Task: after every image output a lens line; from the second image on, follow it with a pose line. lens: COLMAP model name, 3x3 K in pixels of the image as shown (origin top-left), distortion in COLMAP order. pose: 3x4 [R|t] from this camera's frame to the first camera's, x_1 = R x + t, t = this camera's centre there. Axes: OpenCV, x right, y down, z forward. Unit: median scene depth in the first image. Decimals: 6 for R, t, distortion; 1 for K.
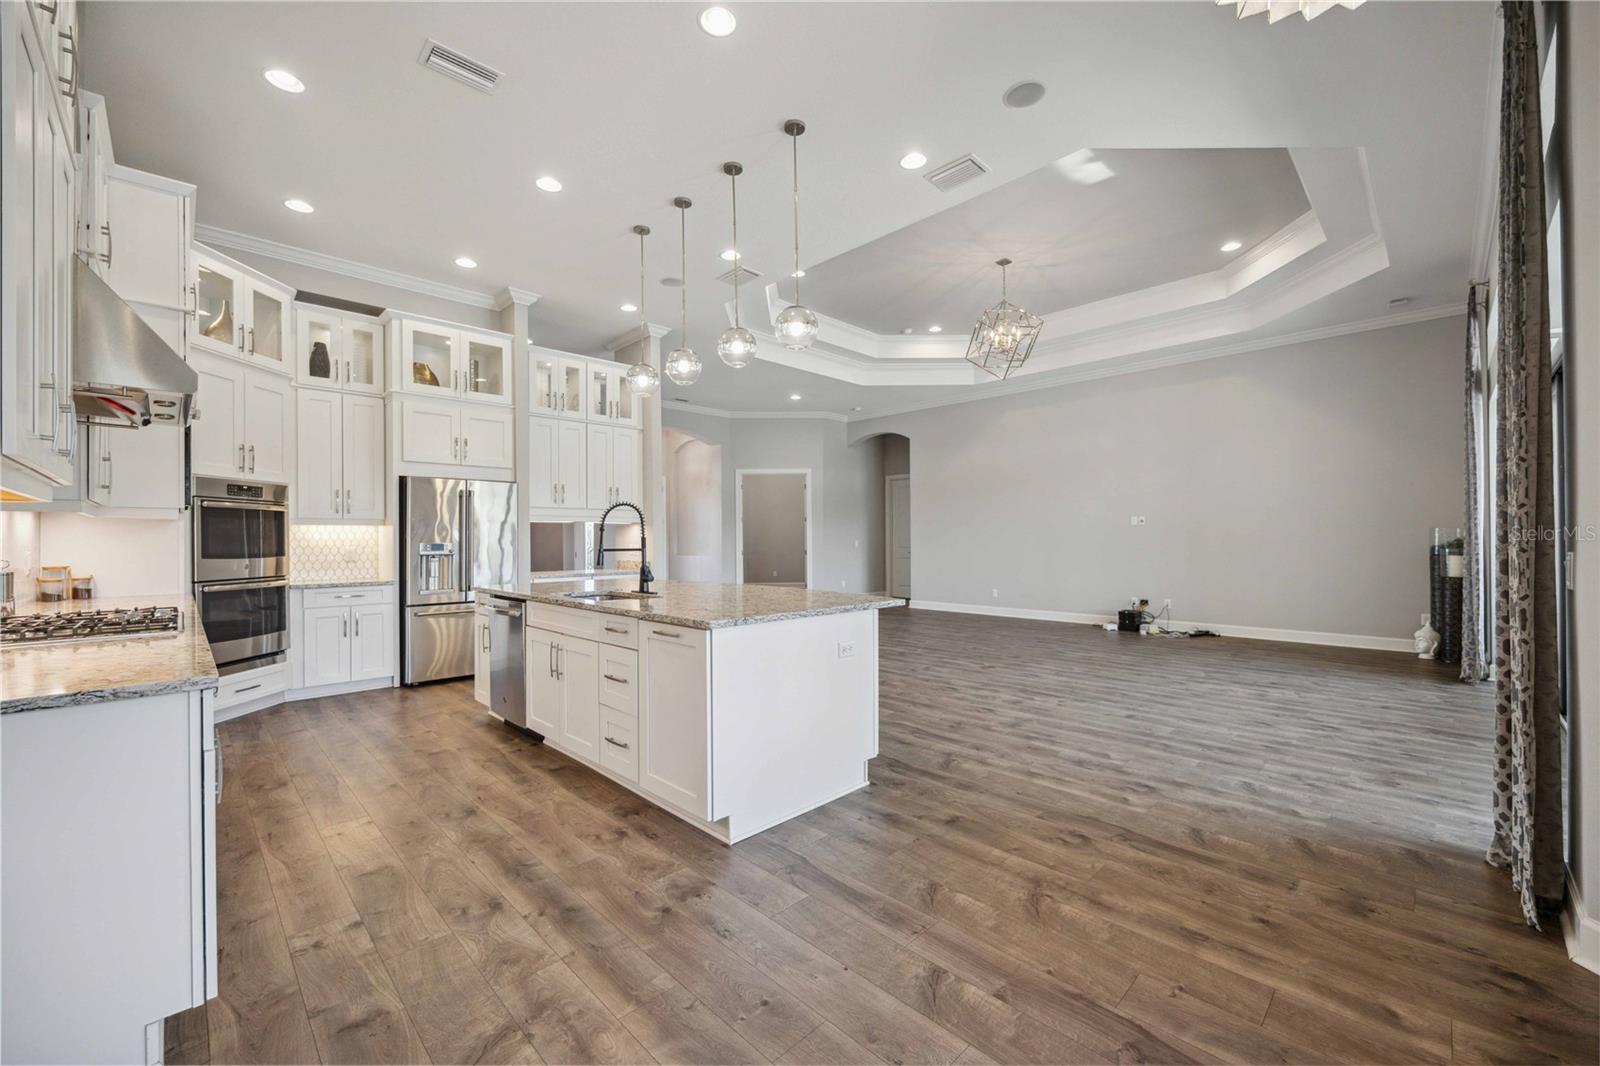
lens RADIAL K [[635.7, 0, 799.6], [0, 635.7, 538.4], [0, 0, 1]] dist [-0.000353, -0.001108]
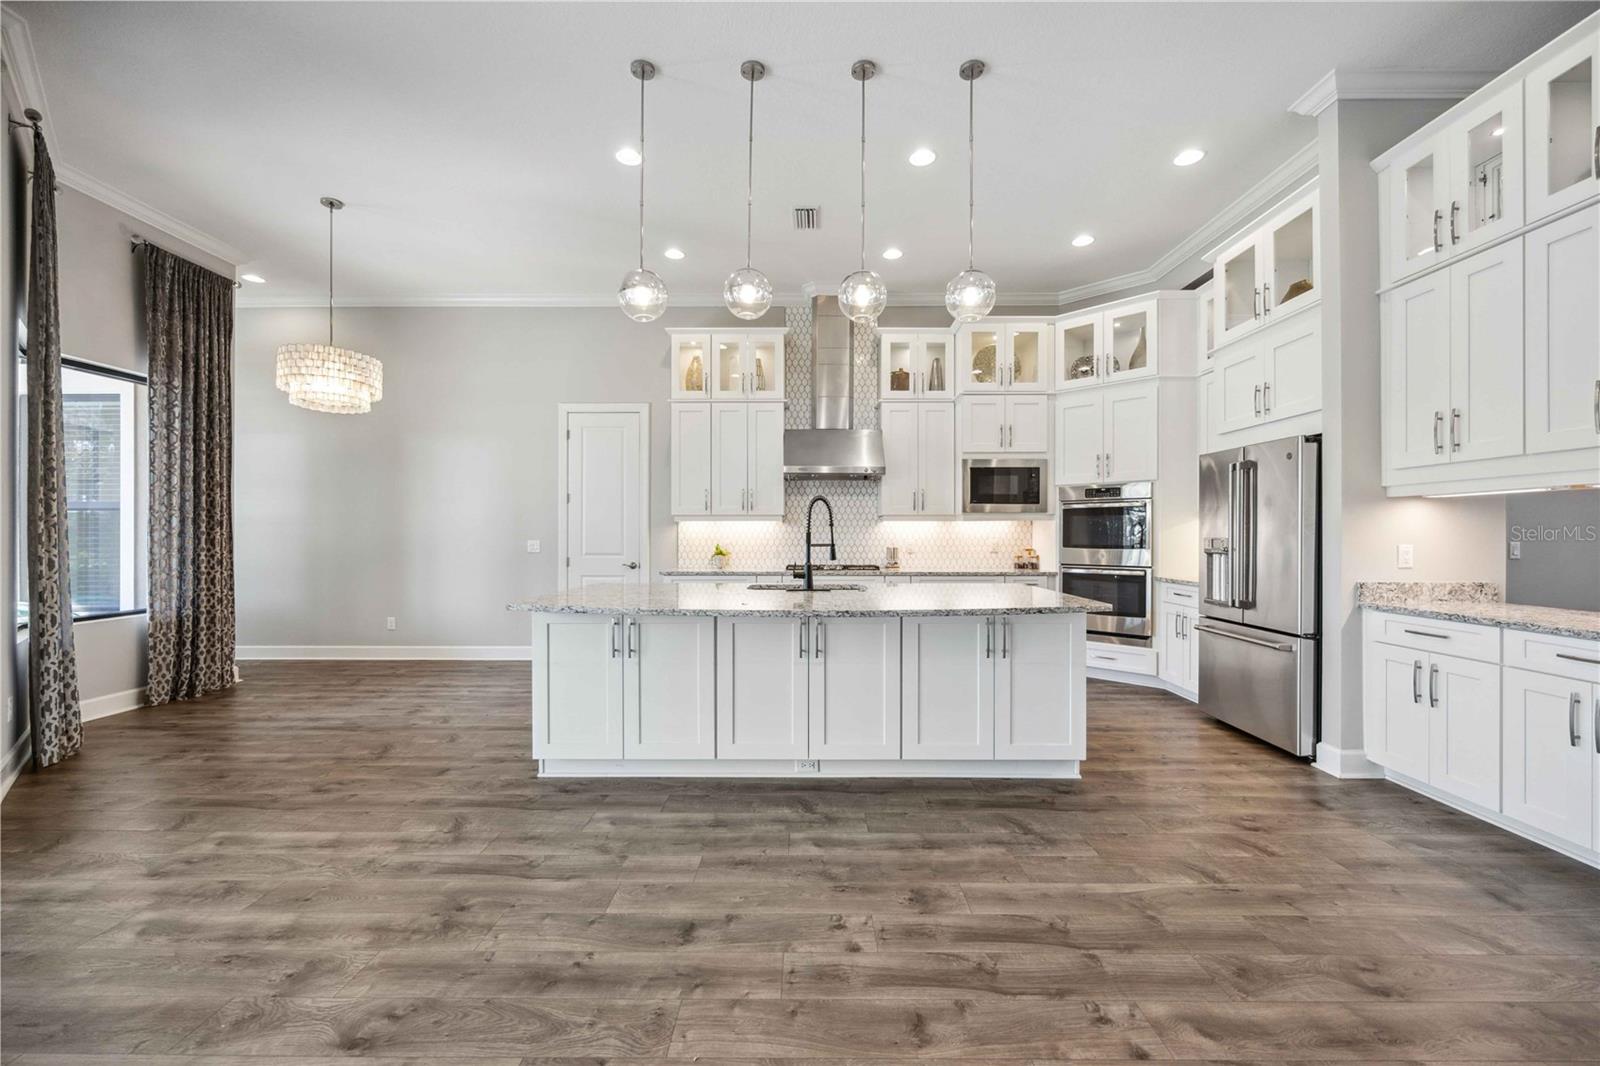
lens RADIAL K [[635.7, 0, 803.8], [0, 635.7, 535.8], [0, 0, 1]] dist [-0.000353, -0.001108]
pose [[-0.706452, 0.006532, -0.707731, 0.440171], [0.007231, 0.999972, 0.002011, 0.001403], [0.707724, -0.003696, -0.706479, 1.694649]]
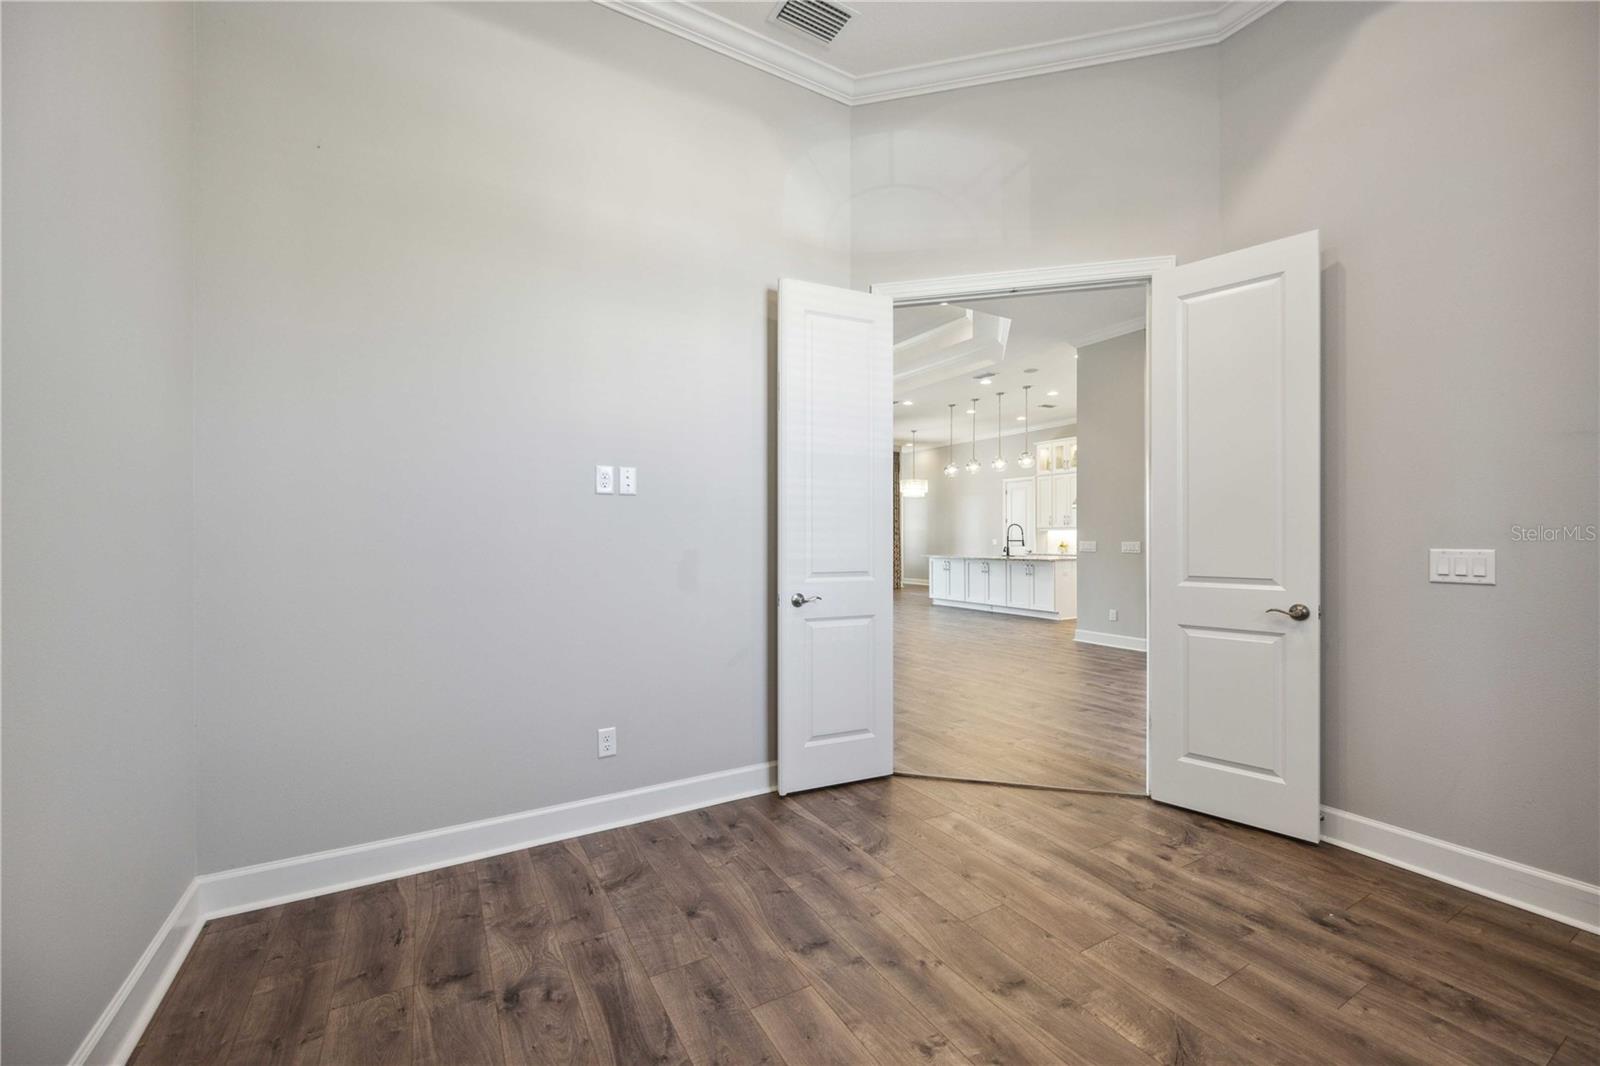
lens RADIAL K [[635.7, 0, 803.5], [0, 635.7, 536.4], [0, 0, 1]] dist [-0.000353, -0.001108]
pose [[-0.968802, 0.004295, 0.247797, -0.067836], [0.002894, 0.999978, -0.006017, 0.013275], [-0.247818, -0.005112, -0.968793, 4.010629]]
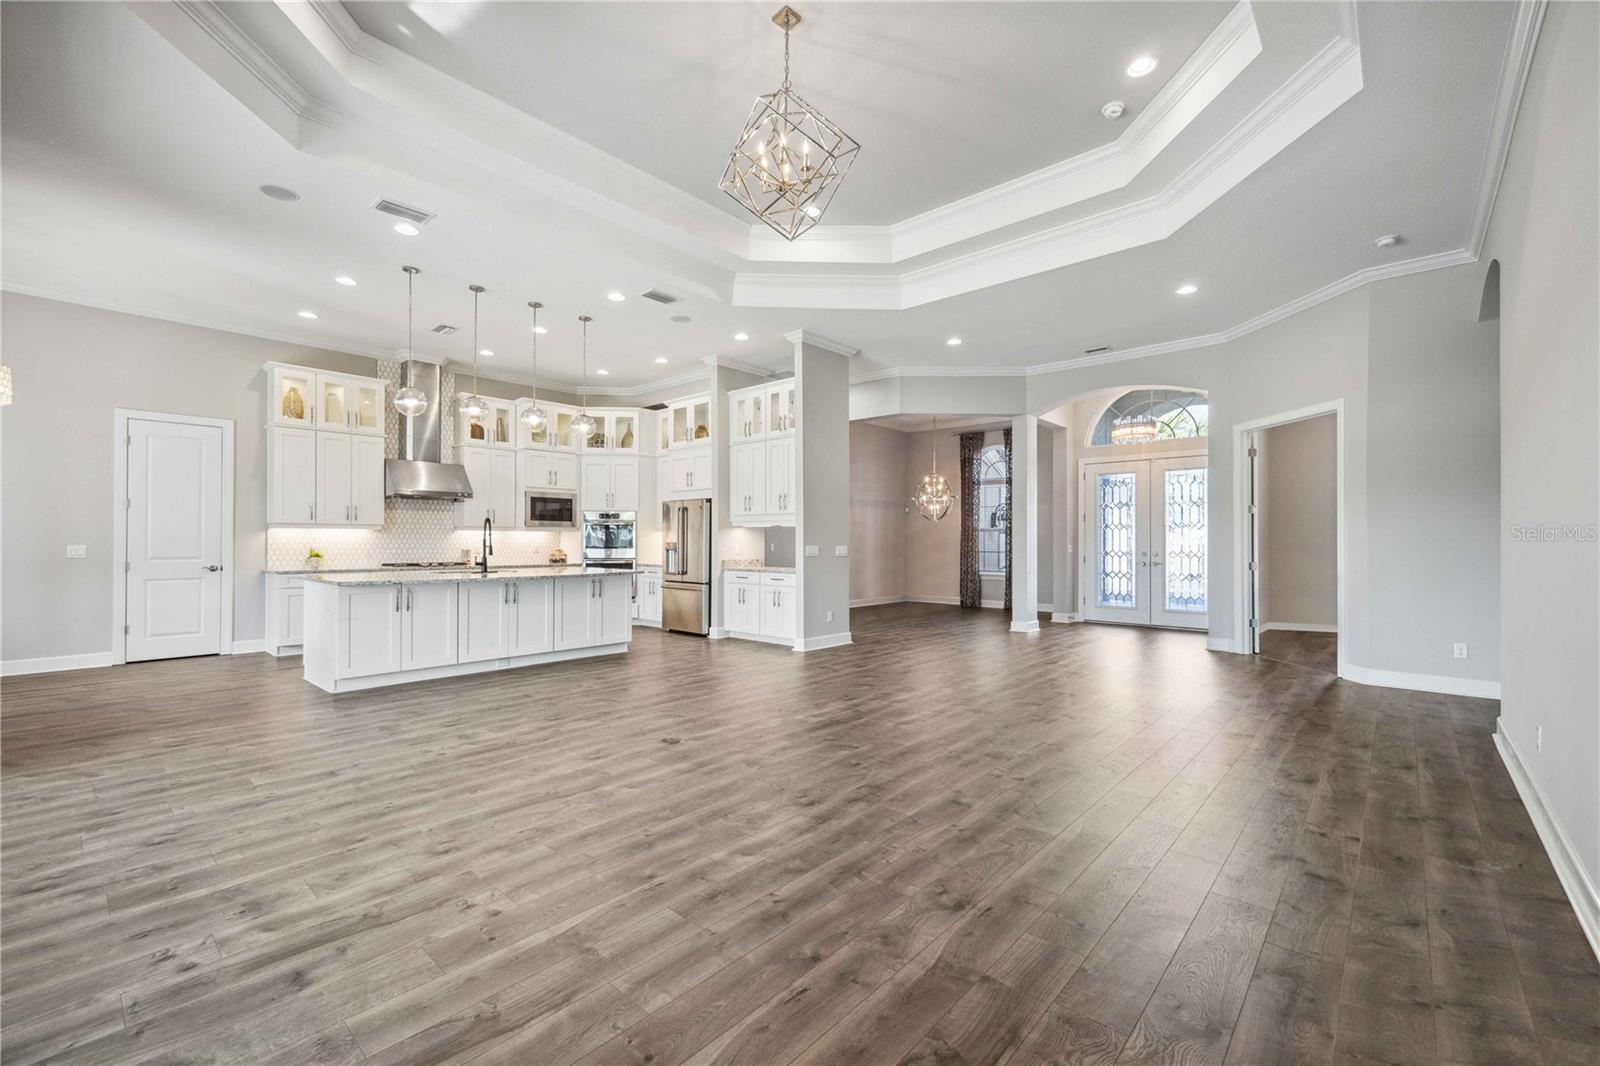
lens RADIAL K [[668.3, 0, 802.7], [0, 668.3, 535.9], [0, 0, 1]] dist [0.007155, -0.001548]
pose [[0.061424, -0.002610, -0.998108, 1.570054], [0.002500, 0.999994, -0.002461, -0.003525], [0.998109, -0.002344, 0.061430, 1.749287]]
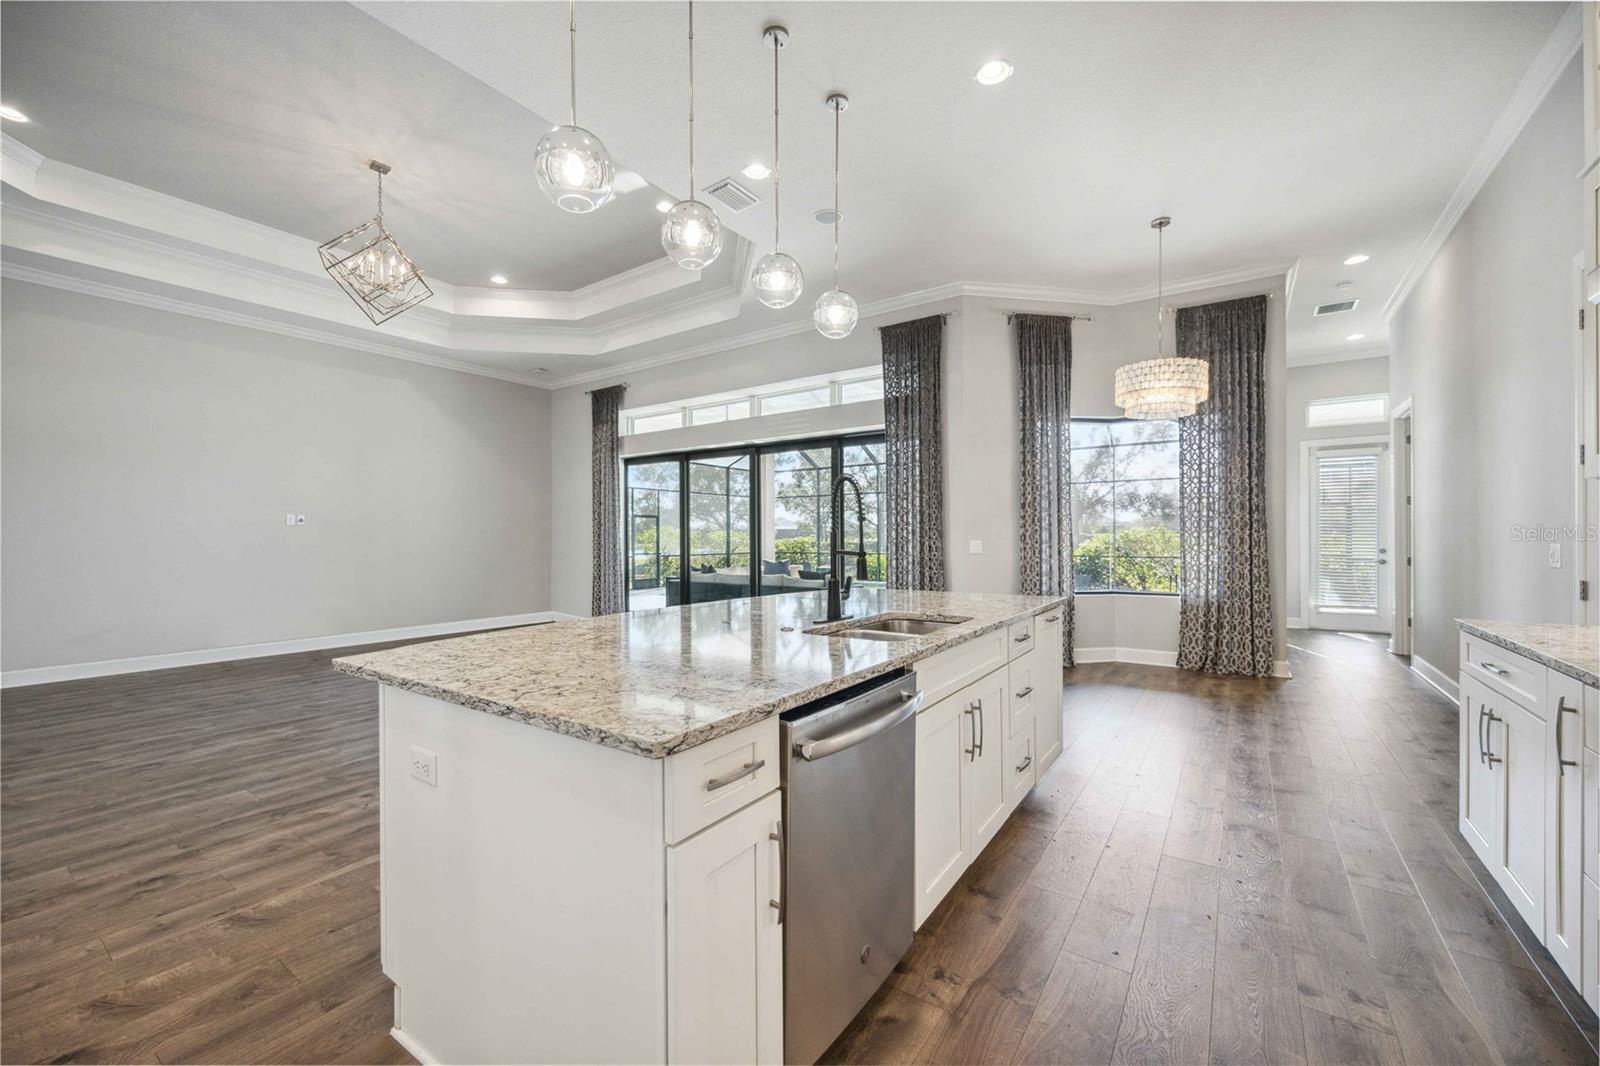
lens RADIAL K [[635.7, 0, 796.5], [0, 635.7, 536.9], [0, 0, 1]] dist [-0.000353, -0.001108]
pose [[-0.178906, 0.007878, 0.983835, -0.878188], [0.002285, 0.999969, -0.007591, 0.007220], [-0.983864, 0.000890, -0.178918, 1.169125]]
